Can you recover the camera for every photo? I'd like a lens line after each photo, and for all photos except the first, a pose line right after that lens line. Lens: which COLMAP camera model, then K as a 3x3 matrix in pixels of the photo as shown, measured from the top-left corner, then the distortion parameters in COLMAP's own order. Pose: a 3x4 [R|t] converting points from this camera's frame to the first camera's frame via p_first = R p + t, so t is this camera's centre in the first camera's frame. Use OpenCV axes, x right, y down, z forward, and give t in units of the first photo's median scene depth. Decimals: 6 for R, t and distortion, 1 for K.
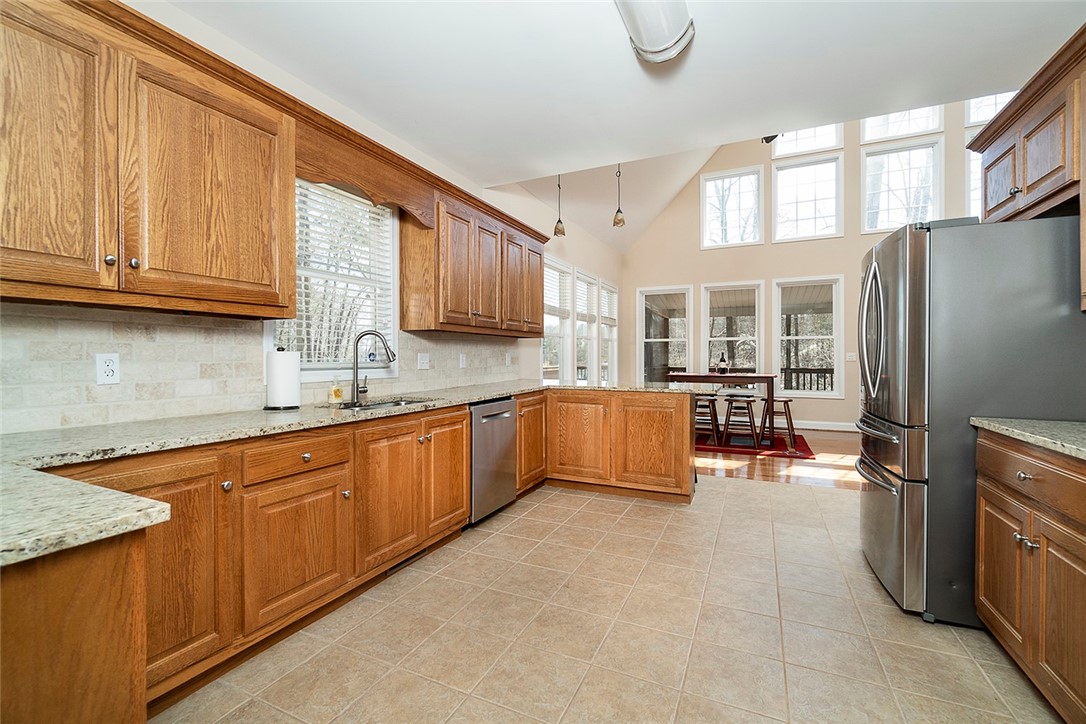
lens RADIAL K [[463.5, 0, 538.1], [0, 463.5, 354.9], [0, 0, 1]] dist [-0.005298, 0.000779]
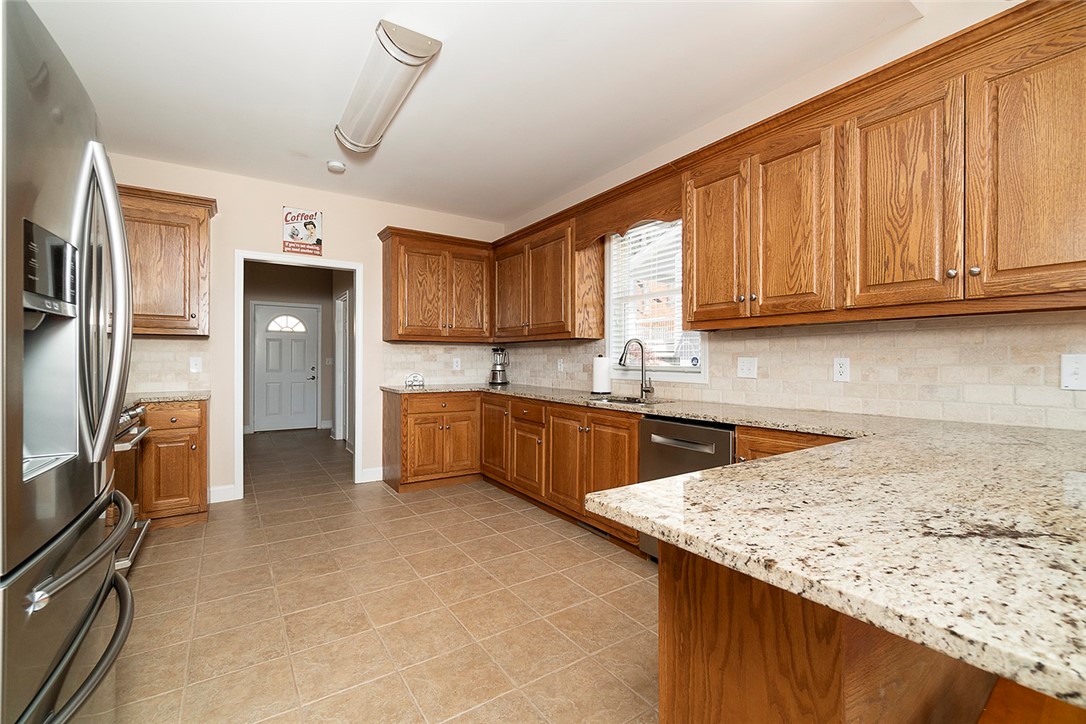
lens RADIAL K [[463.5, 0, 535.3], [0, 463.5, 358.9], [0, 0, 1]] dist [-0.005298, 0.000779]
pose [[-0.515331, 0.000376, -0.856991, 0.569803], [0.002526, 0.999996, -0.001080, -0.000559], [0.856987, -0.002721, -0.515330, 1.018440]]
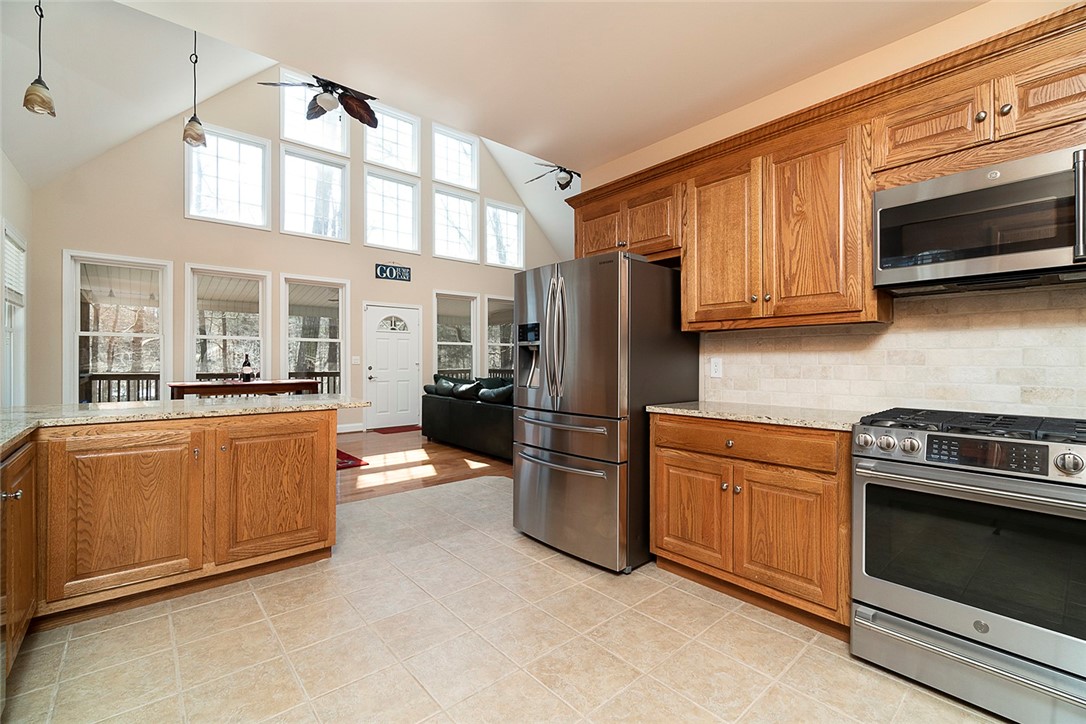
lens RADIAL K [[463.5, 0, 543.9], [0, 463.5, 356.5], [0, 0, 1]] dist [-0.005298, 0.000779]
pose [[0.410387, 0.010002, 0.911856, -0.209127], [-0.006317, 0.999947, -0.008125, 0.002857], [-0.911889, -0.002425, 0.410429, 0.372905]]
